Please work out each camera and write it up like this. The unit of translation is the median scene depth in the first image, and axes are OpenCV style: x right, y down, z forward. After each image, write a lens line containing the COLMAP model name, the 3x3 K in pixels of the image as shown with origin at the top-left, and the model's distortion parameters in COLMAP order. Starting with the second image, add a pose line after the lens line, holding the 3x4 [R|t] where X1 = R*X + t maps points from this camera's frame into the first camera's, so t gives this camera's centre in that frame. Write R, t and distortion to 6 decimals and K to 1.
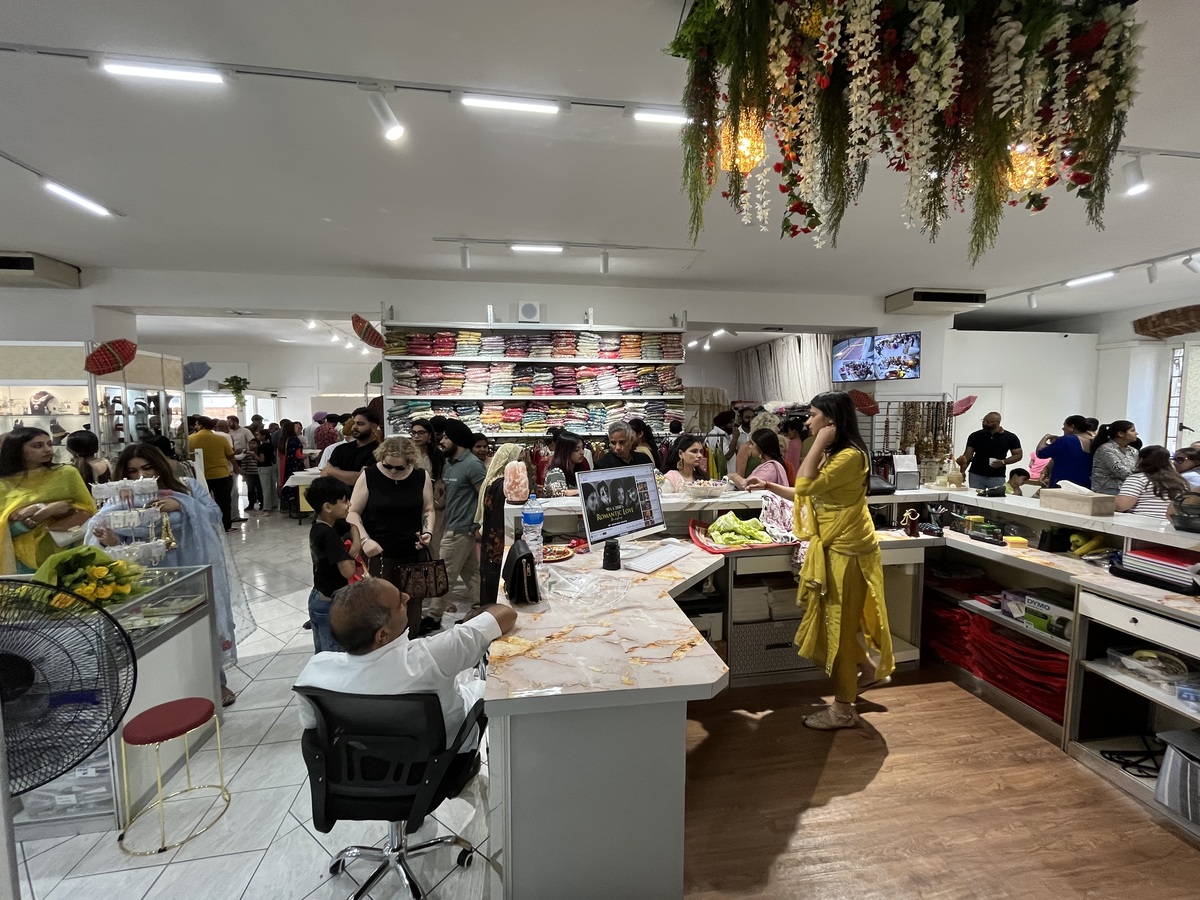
lens RADIAL K [[487.1, 0, 597.6], [0, 487.1, 452.1], [0, 0, 1]] dist [-0.003454, 0.000212]
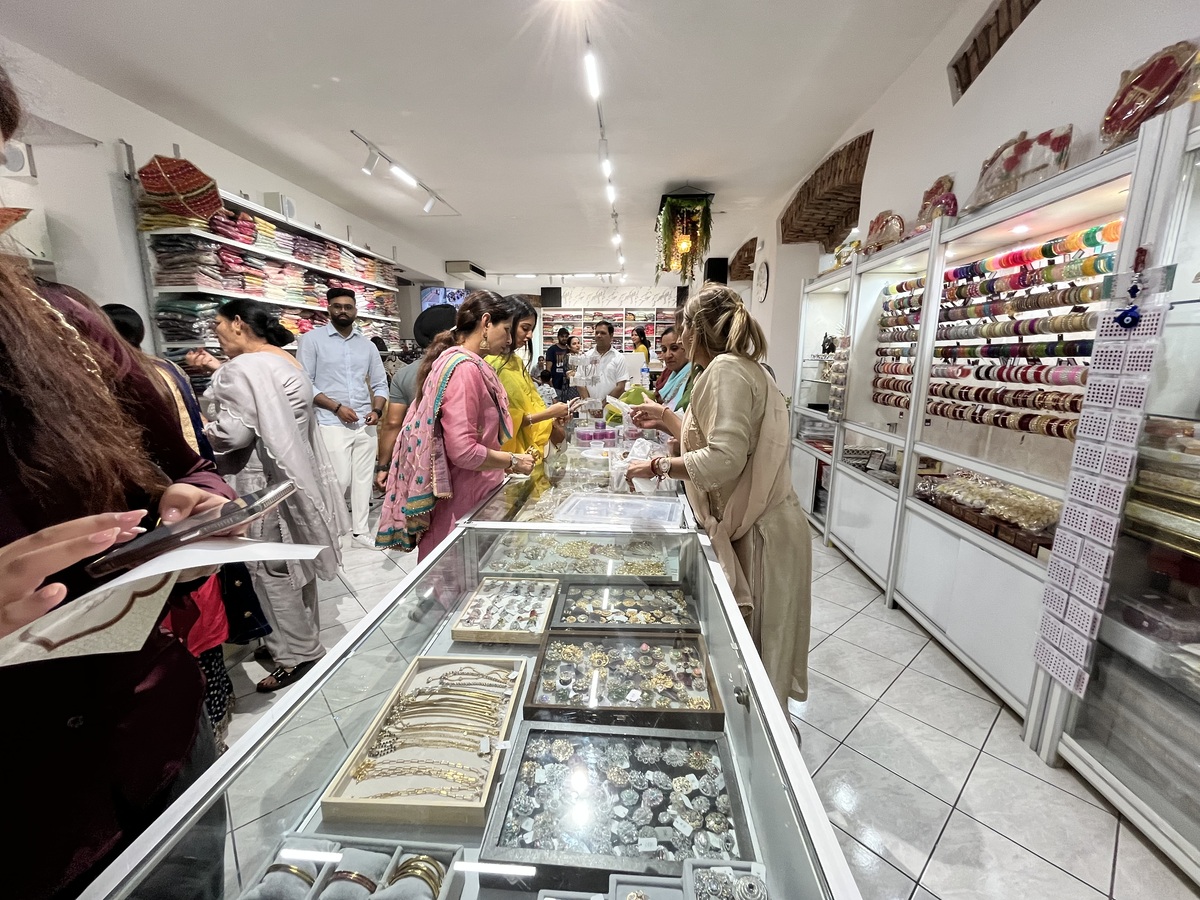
lens RADIAL K [[487.1, 0, 598.3], [0, 487.1, 451.5], [0, 0, 1]] dist [-0.003454, 0.000212]
pose [[0.229336, -0.177873, 0.956957, -0.956746], [0.068137, 0.983682, 0.166512, 0.040549], [-0.970960, 0.027017, 0.237713, 0.248879]]
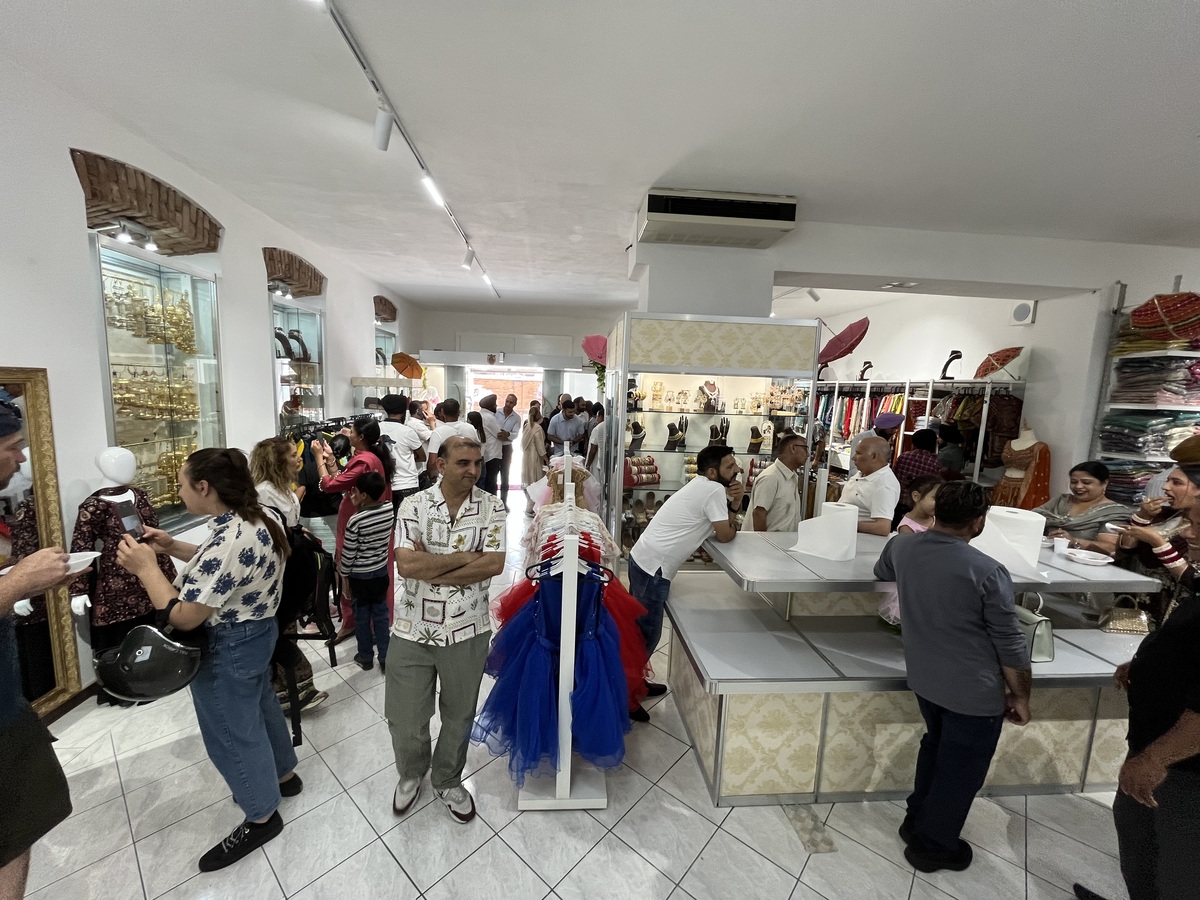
lens RADIAL K [[487.1, 0, 597.1], [0, 487.1, 452.3], [0, 0, 1]] dist [-0.003454, 0.000212]
pose [[0.994608, 0.053029, -0.089127, -1.128327], [-0.048212, 0.997302, 0.055356, -0.041251], [0.091822, -0.050760, 0.994481, 0.175977]]
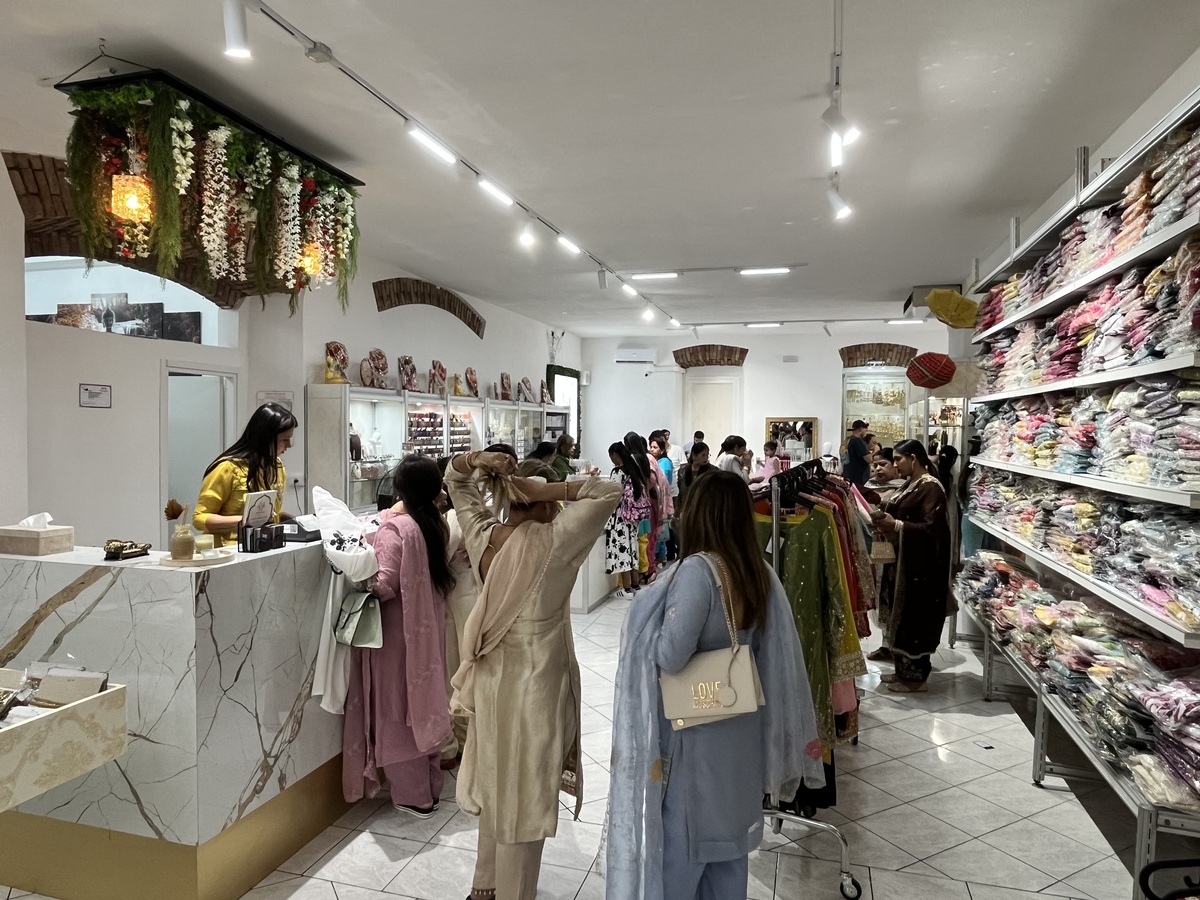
lens RADIAL K [[768.8, 0, 601.5], [0, 768.8, 454.0], [0, 0, 1]] dist [0.000772, 0.000051]
pose [[-0.426337, 0.034477, -0.903907, 0.674685], [-0.073842, 0.994612, 0.072765, -0.077504], [0.901545, 0.097769, -0.421494, 0.937843]]
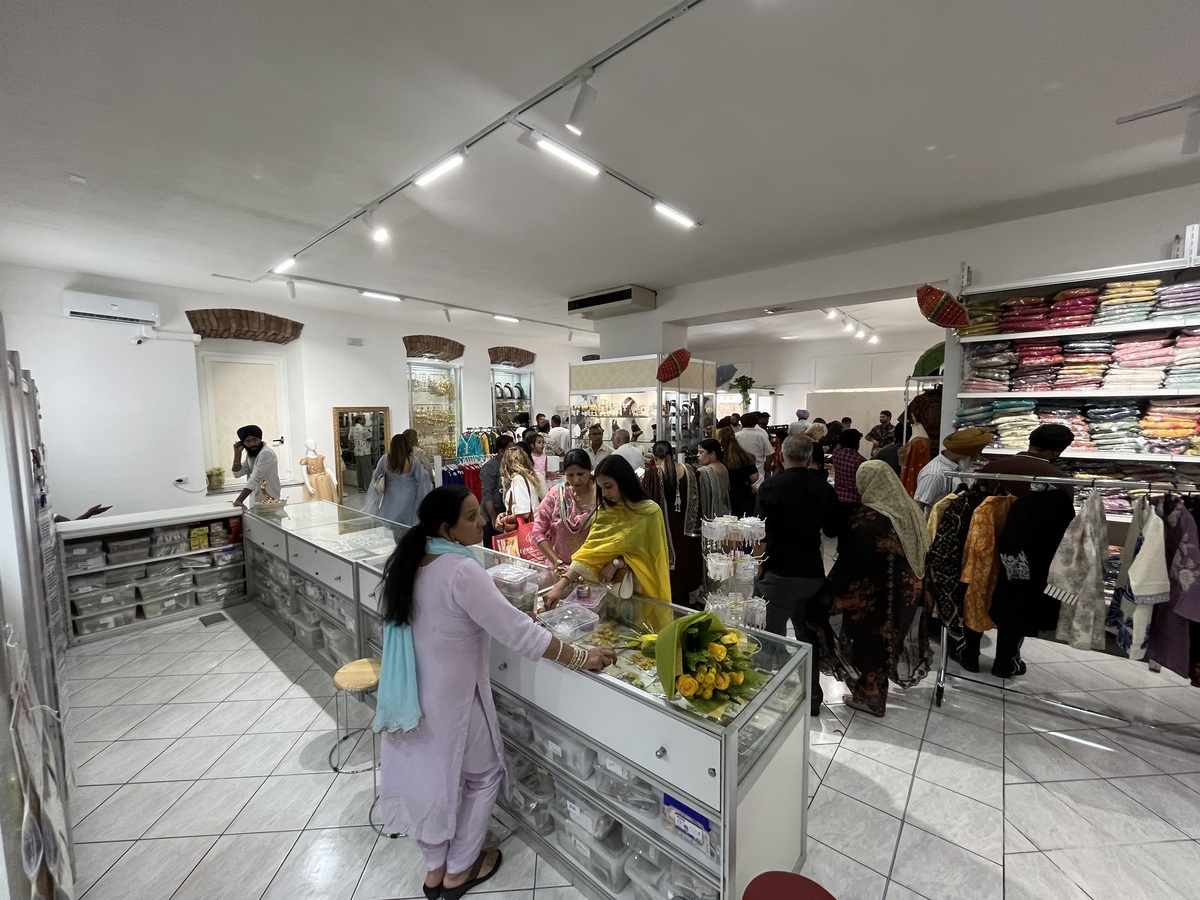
lens RADIAL K [[487.1, 0, 597.6], [0, 487.1, 452.3], [0, 0, 1]] dist [-0.003454, 0.000212]
pose [[0.636634, 0.066965, -0.768253, -0.201715], [-0.054399, 0.997641, 0.041881, -0.028991], [0.769245, 0.015129, 0.638775, 0.126629]]
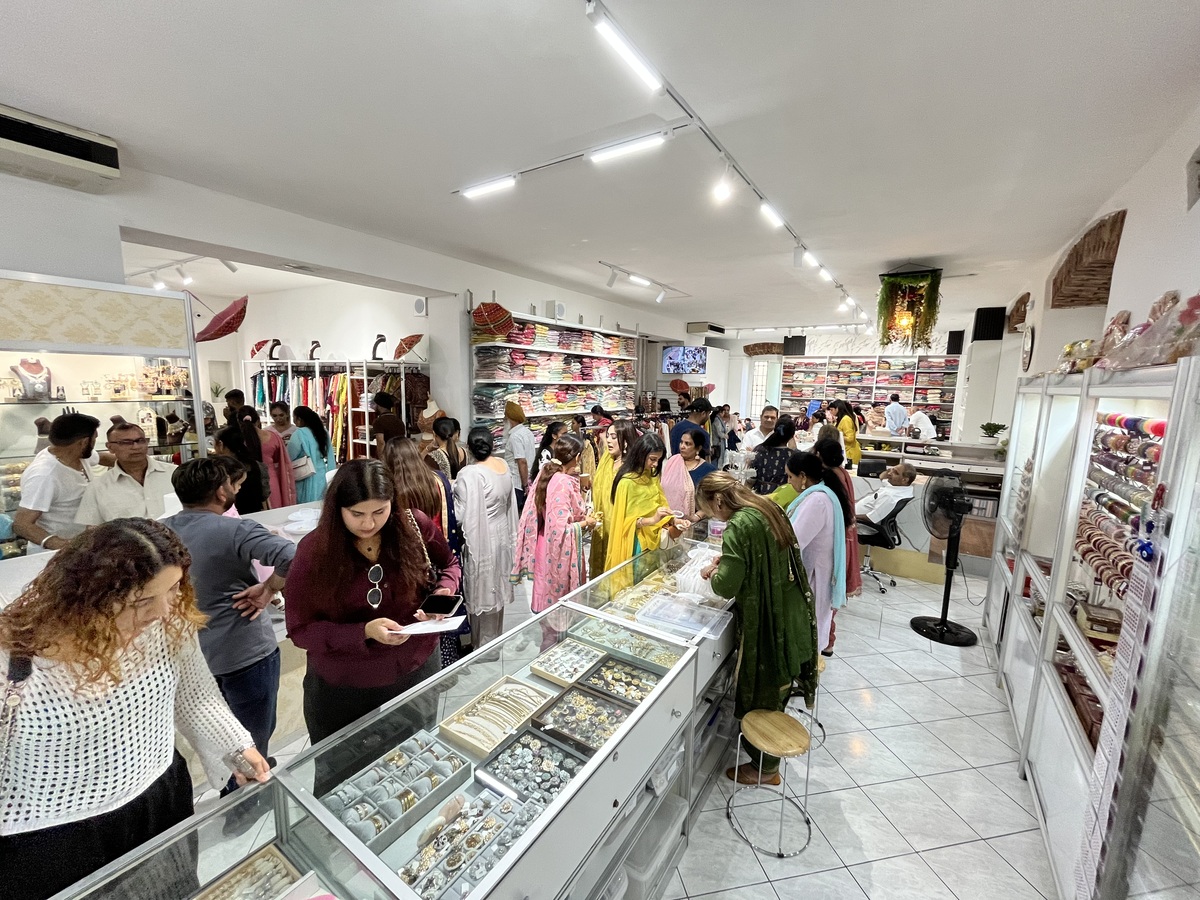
lens RADIAL K [[487.1, 0, 598.2], [0, 487.1, 452.0], [0, 0, 1]] dist [-0.003454, 0.000212]
pose [[0.680461, -0.084033, 0.727950, -1.005027], [0.028331, 0.995677, 0.088457, -0.042090], [-0.732236, -0.039568, 0.679900, 0.089537]]
